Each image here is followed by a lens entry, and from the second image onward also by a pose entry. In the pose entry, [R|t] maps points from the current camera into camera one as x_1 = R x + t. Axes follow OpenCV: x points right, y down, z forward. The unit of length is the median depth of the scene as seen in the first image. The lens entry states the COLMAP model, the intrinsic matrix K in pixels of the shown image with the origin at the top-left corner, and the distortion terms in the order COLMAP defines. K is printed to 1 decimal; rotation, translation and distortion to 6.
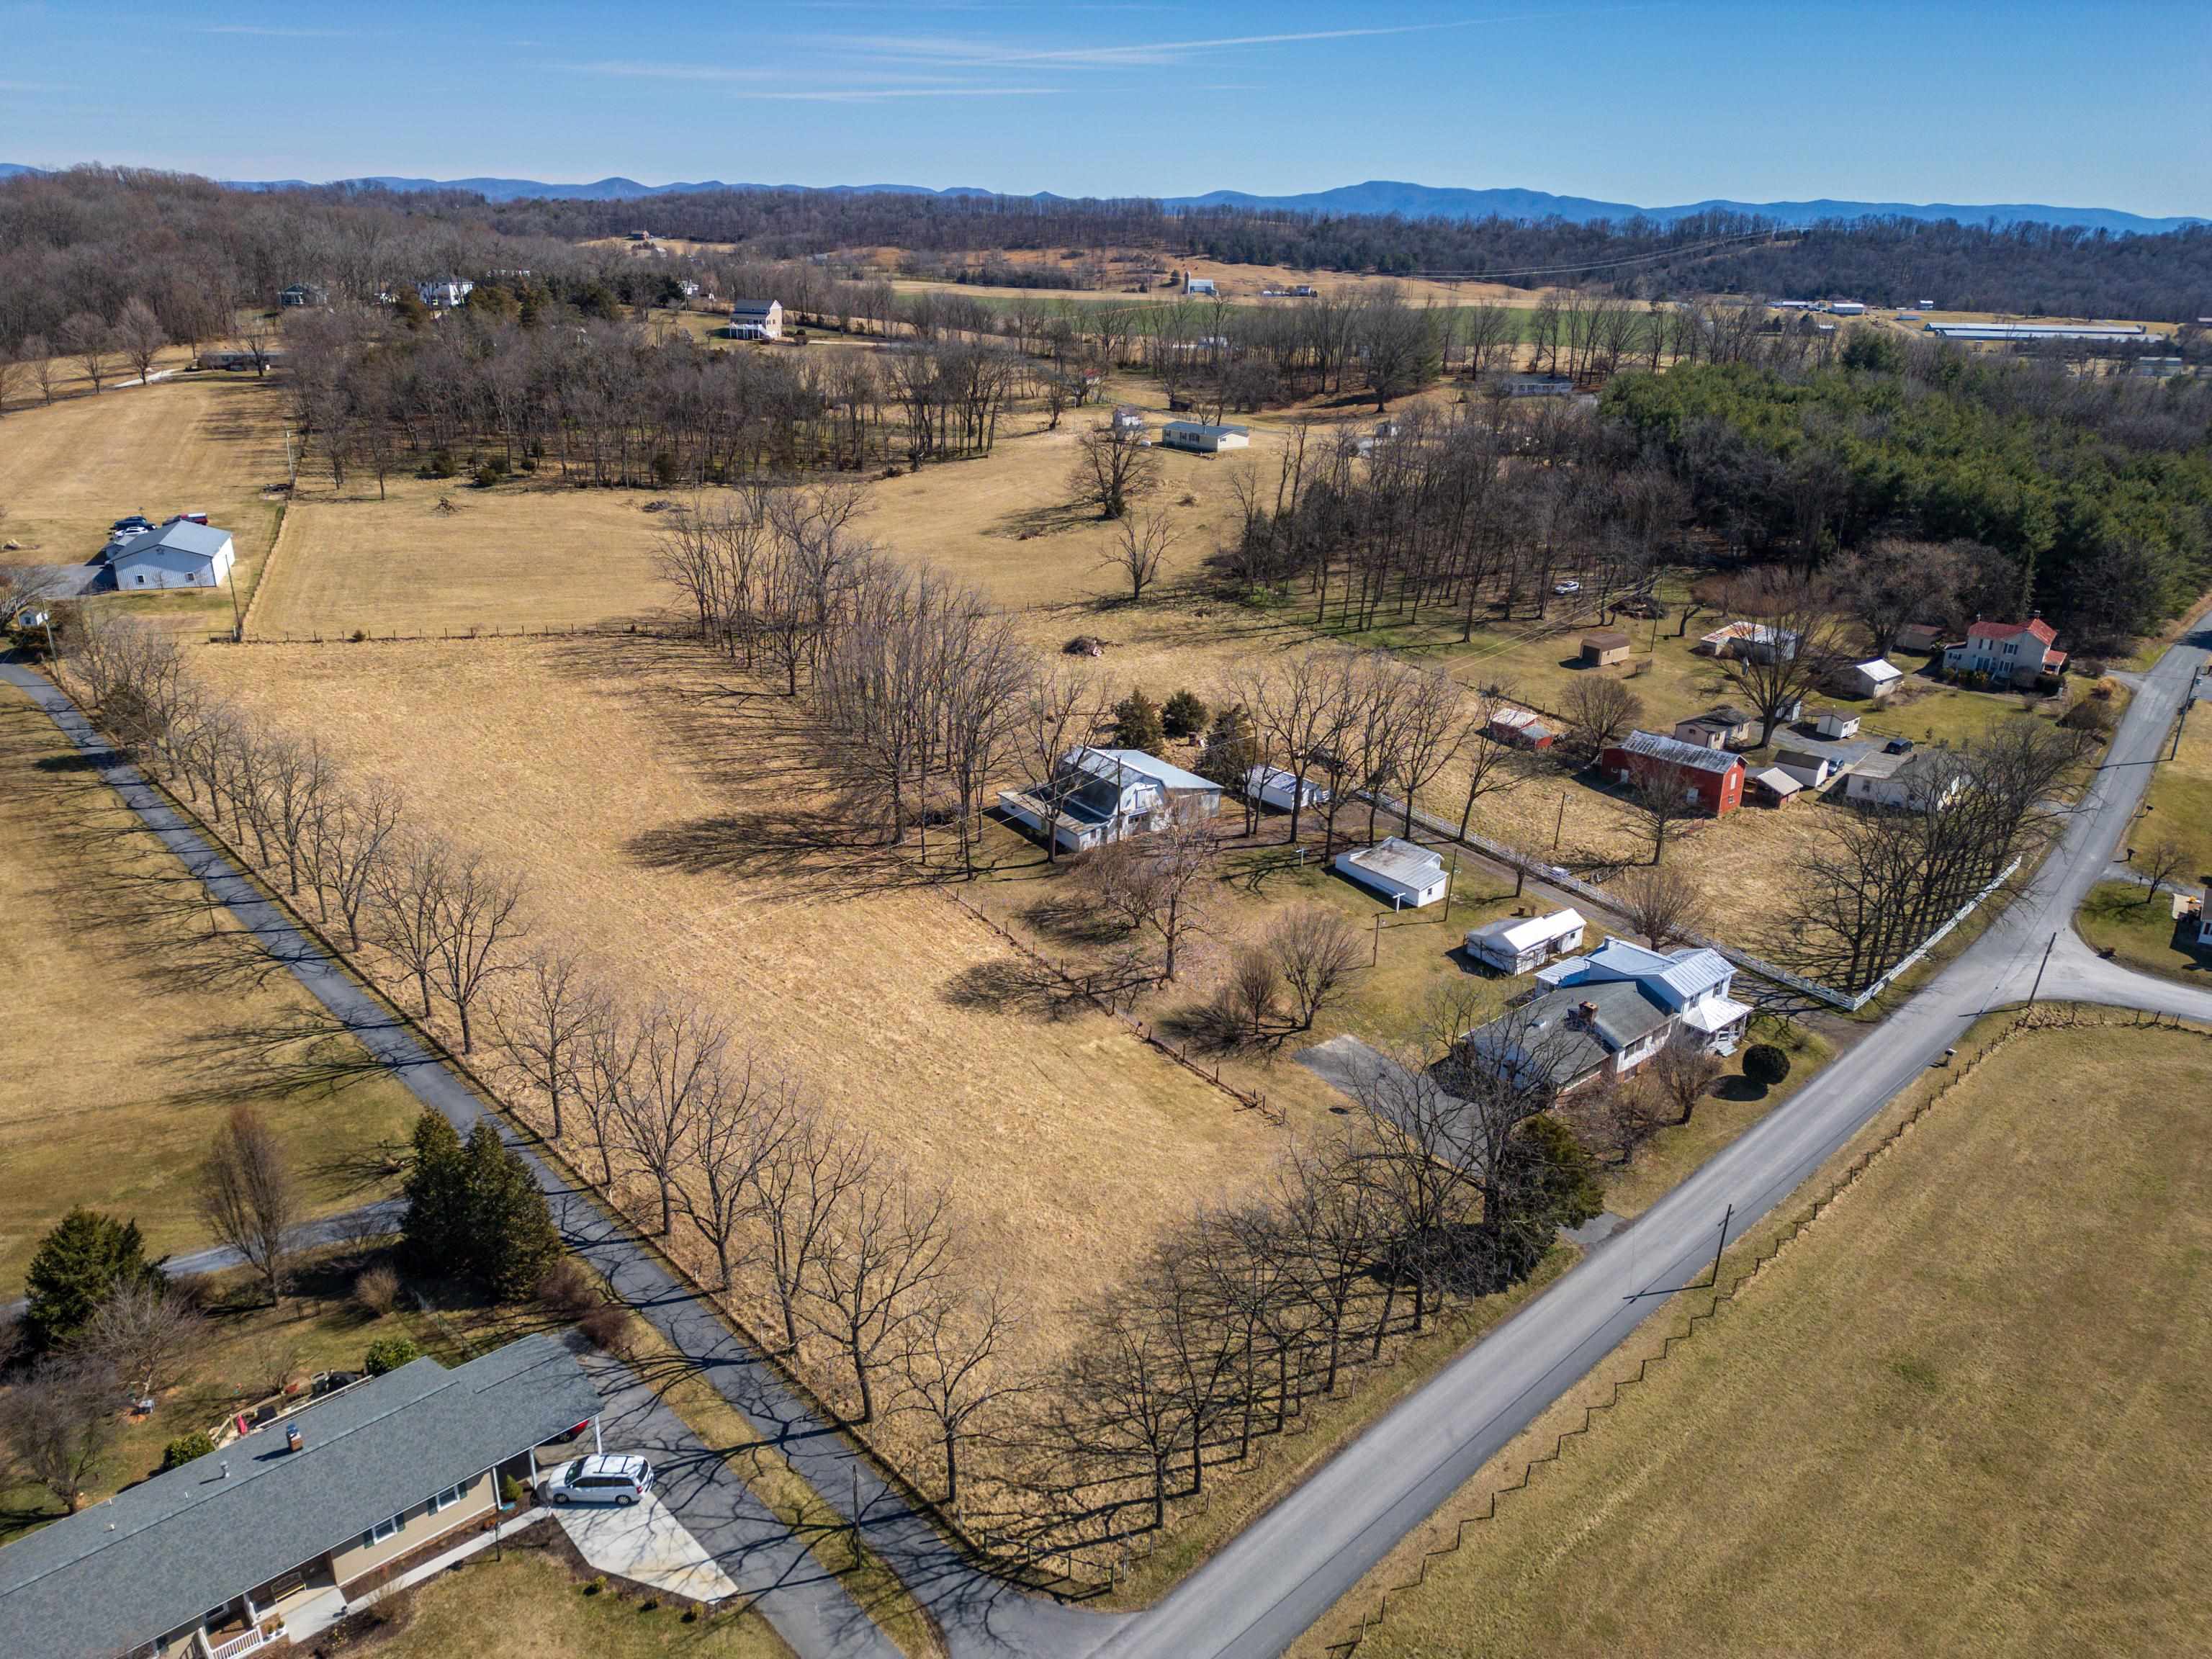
lens RADIAL K [[1541.6, 0, 1106.0], [0, 1541.6, 829.5], [0, 0, 1]] dist [0.080584, -0.076387]
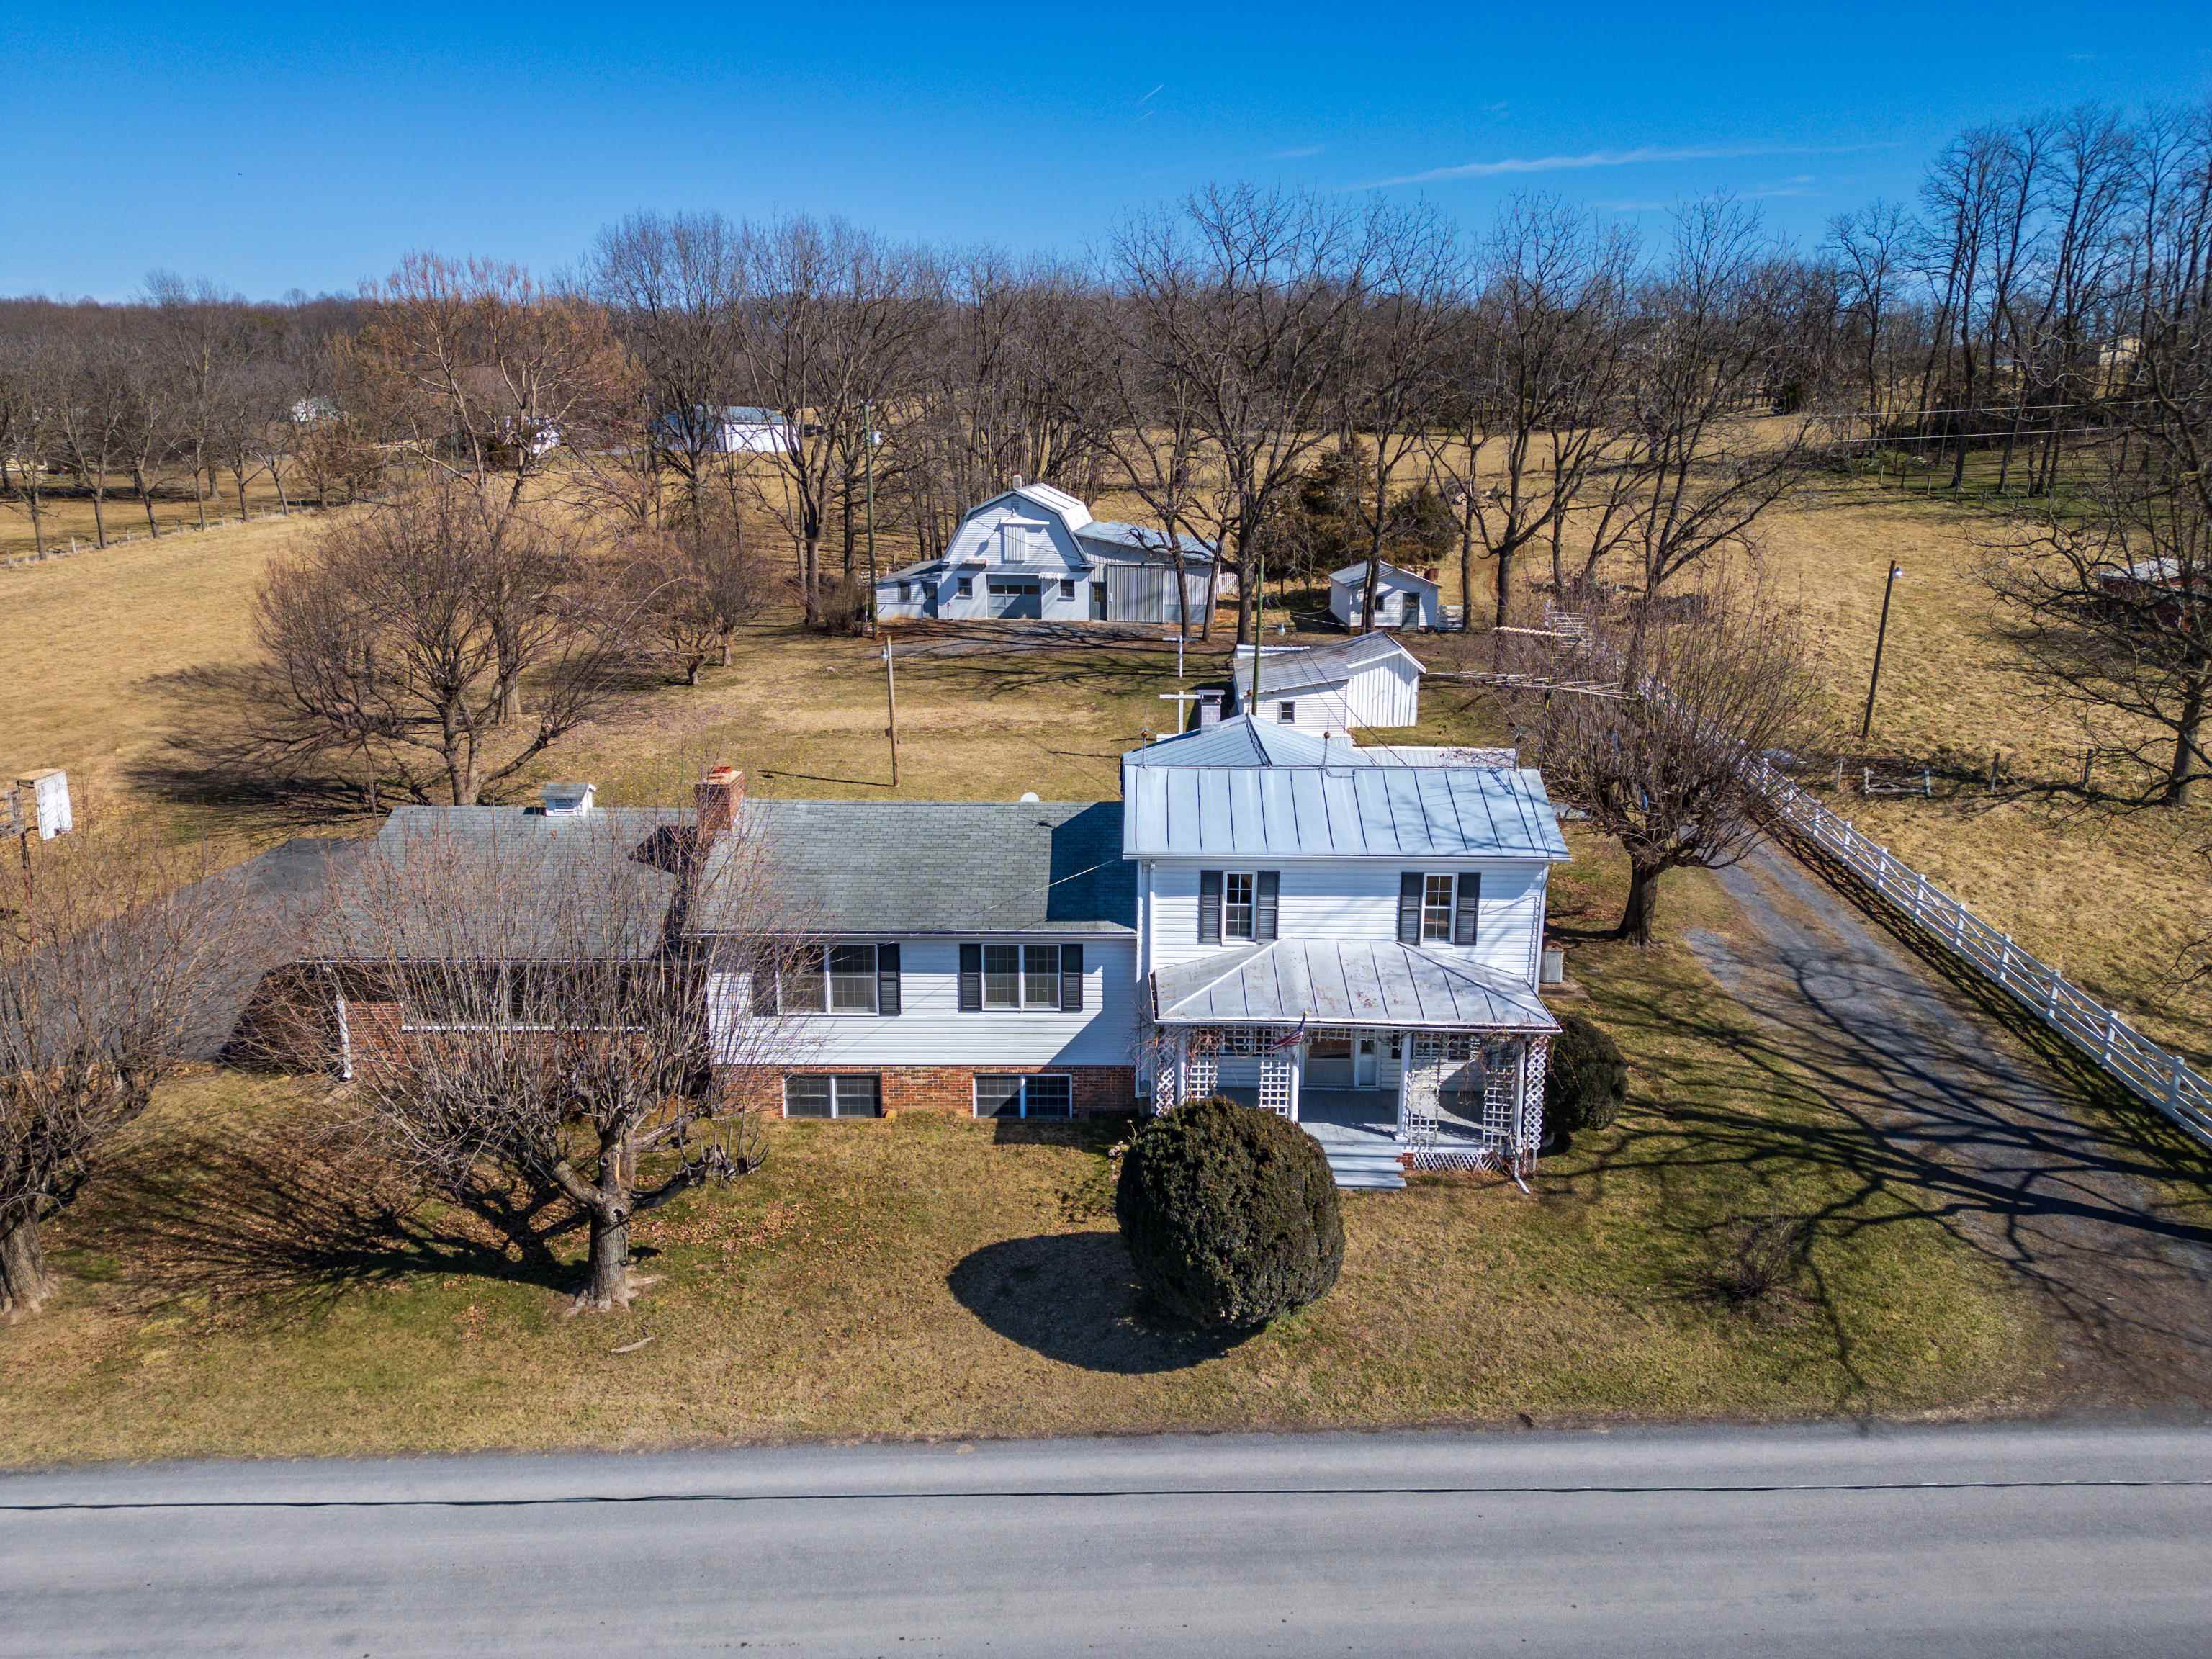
lens RADIAL K [[1541.6, 0, 1106.0], [0, 1541.6, 829.5], [0, 0, 1]] dist [0.080584, -0.076387]
pose [[0.750454, 0.150101, -0.643653, 0.426378], [-0.230935, 0.972037, -0.042574, 0.095249], [0.619264, 0.180592, 0.764133, 0.684055]]
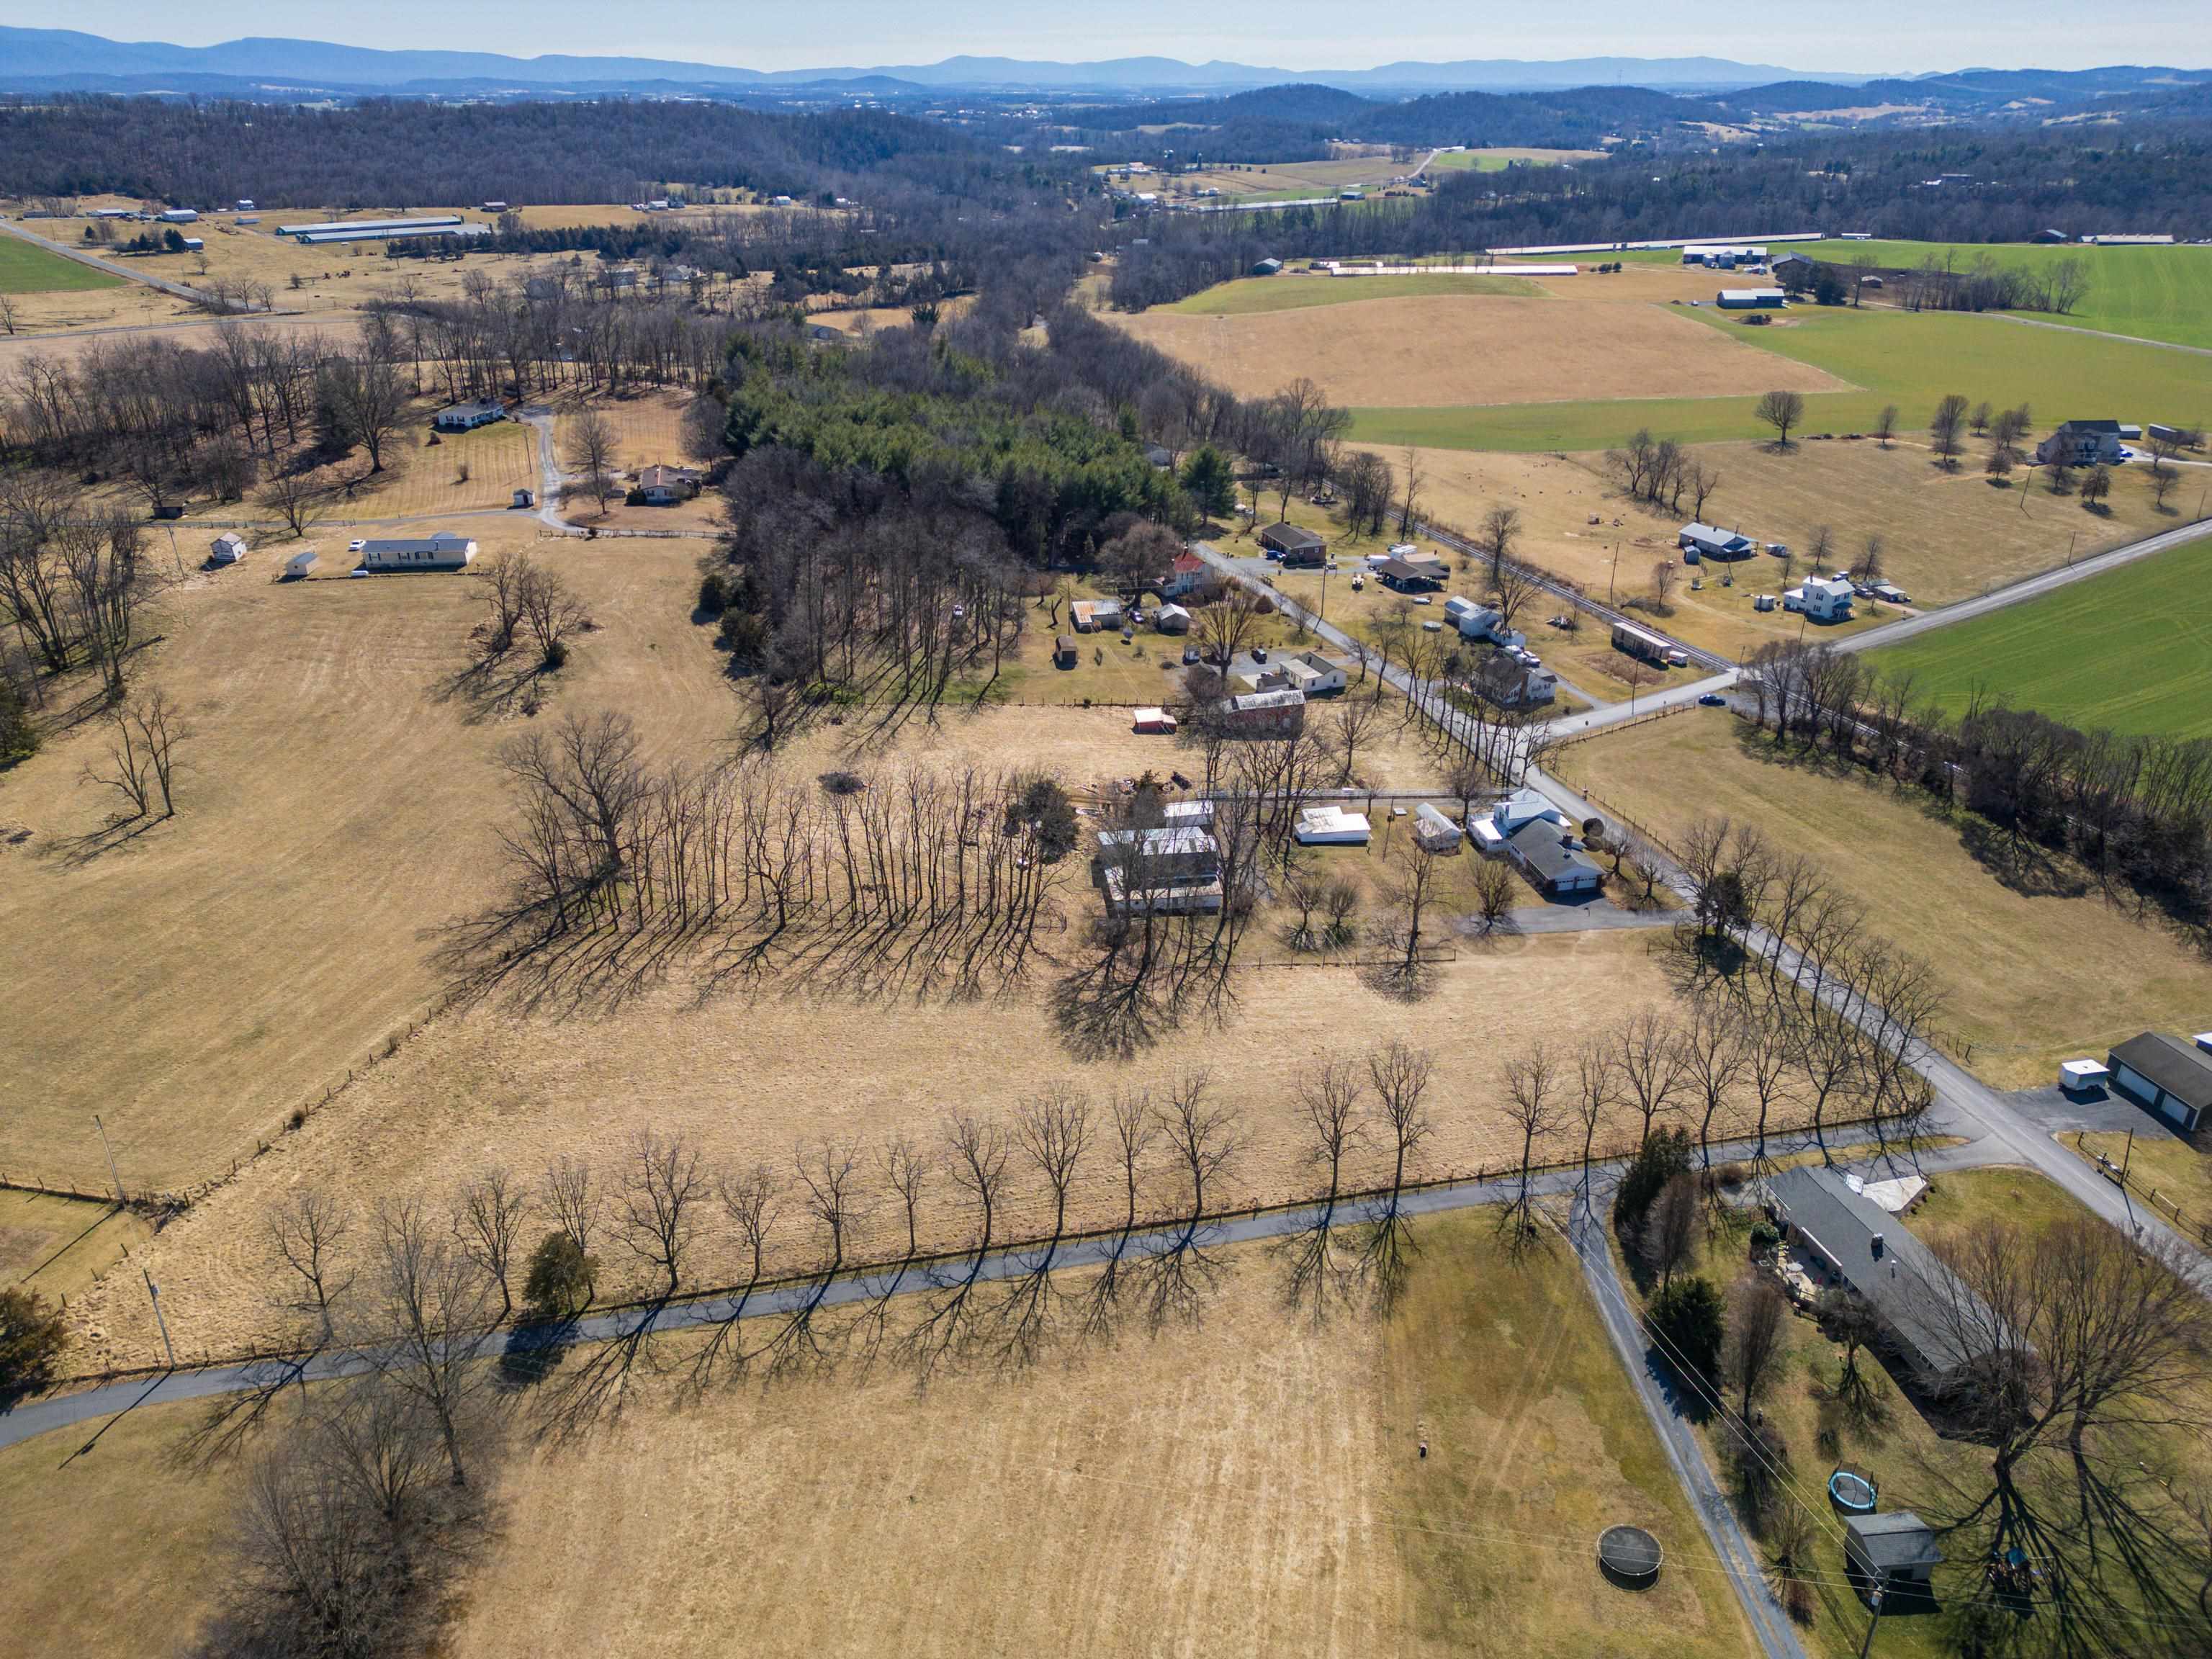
lens RADIAL K [[1541.6, 0, 1106.0], [0, 1541.6, 829.5], [0, 0, 1]] dist [0.080584, -0.076387]
pose [[0.482616, -0.393044, 0.782686, -1.218850], [0.320799, 0.910874, 0.259608, -0.475941], [-0.814966, 0.125794, 0.565691, 0.317367]]
